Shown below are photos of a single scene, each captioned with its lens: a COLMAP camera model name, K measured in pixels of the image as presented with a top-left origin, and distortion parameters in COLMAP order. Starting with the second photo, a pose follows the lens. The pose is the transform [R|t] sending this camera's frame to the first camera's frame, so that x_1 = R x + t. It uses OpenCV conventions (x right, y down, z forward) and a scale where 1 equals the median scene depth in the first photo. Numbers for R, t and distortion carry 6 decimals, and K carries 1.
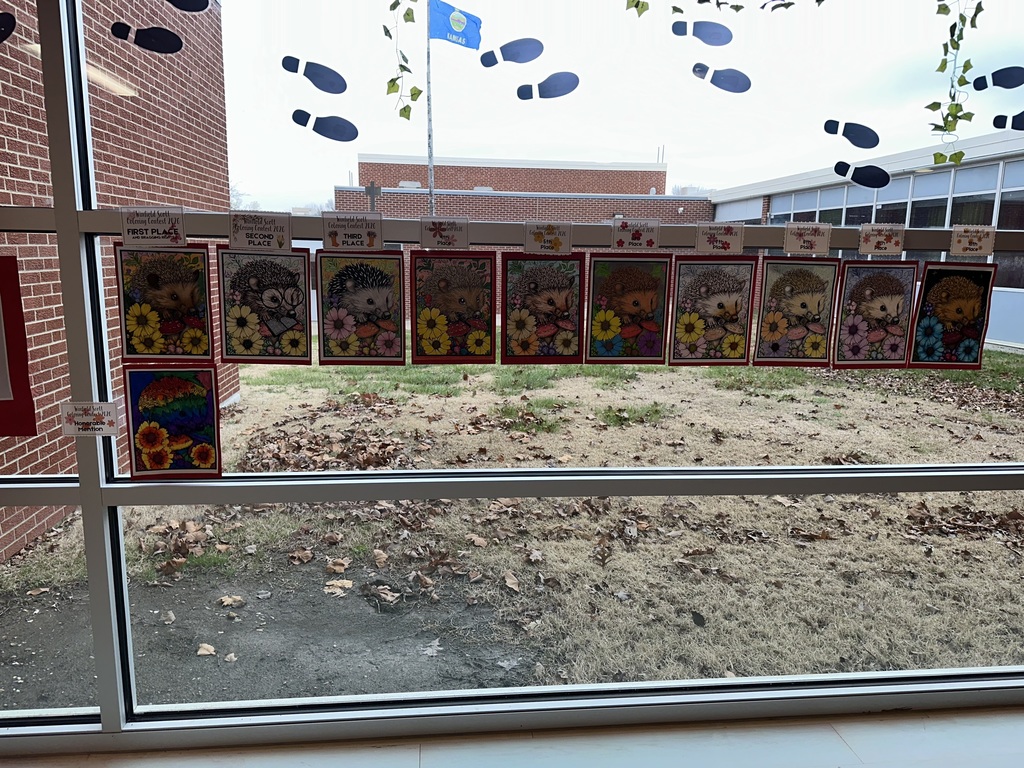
lens RADIAL K [[738.0, 0, 461.2], [0, 738.0, 371.5], [0, 0, 1]] dist [0.083094, -0.079702]
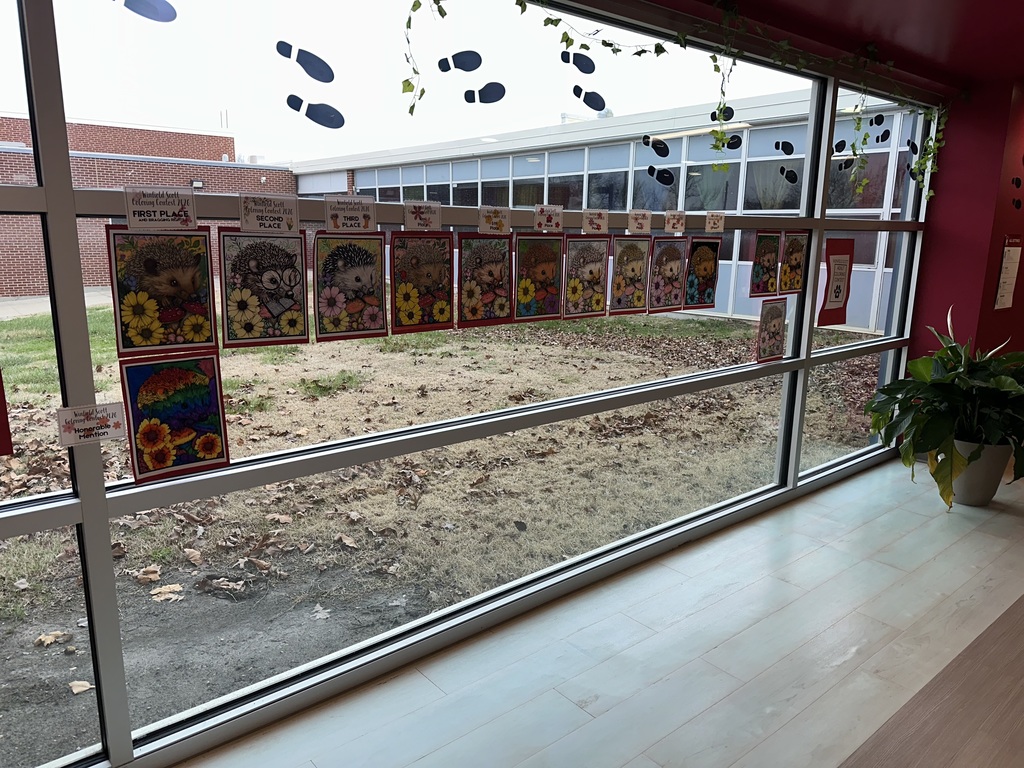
lens RADIAL K [[738.0, 0, 516.2], [0, 738.0, 376.8], [0, 0, 1]] dist [0.083094, -0.079702]
pose [[0.825048, -0.116600, 0.552901, -0.507339], [0.092206, 0.993144, 0.071849, -0.009004], [-0.557488, -0.008298, 0.830143, -0.027397]]
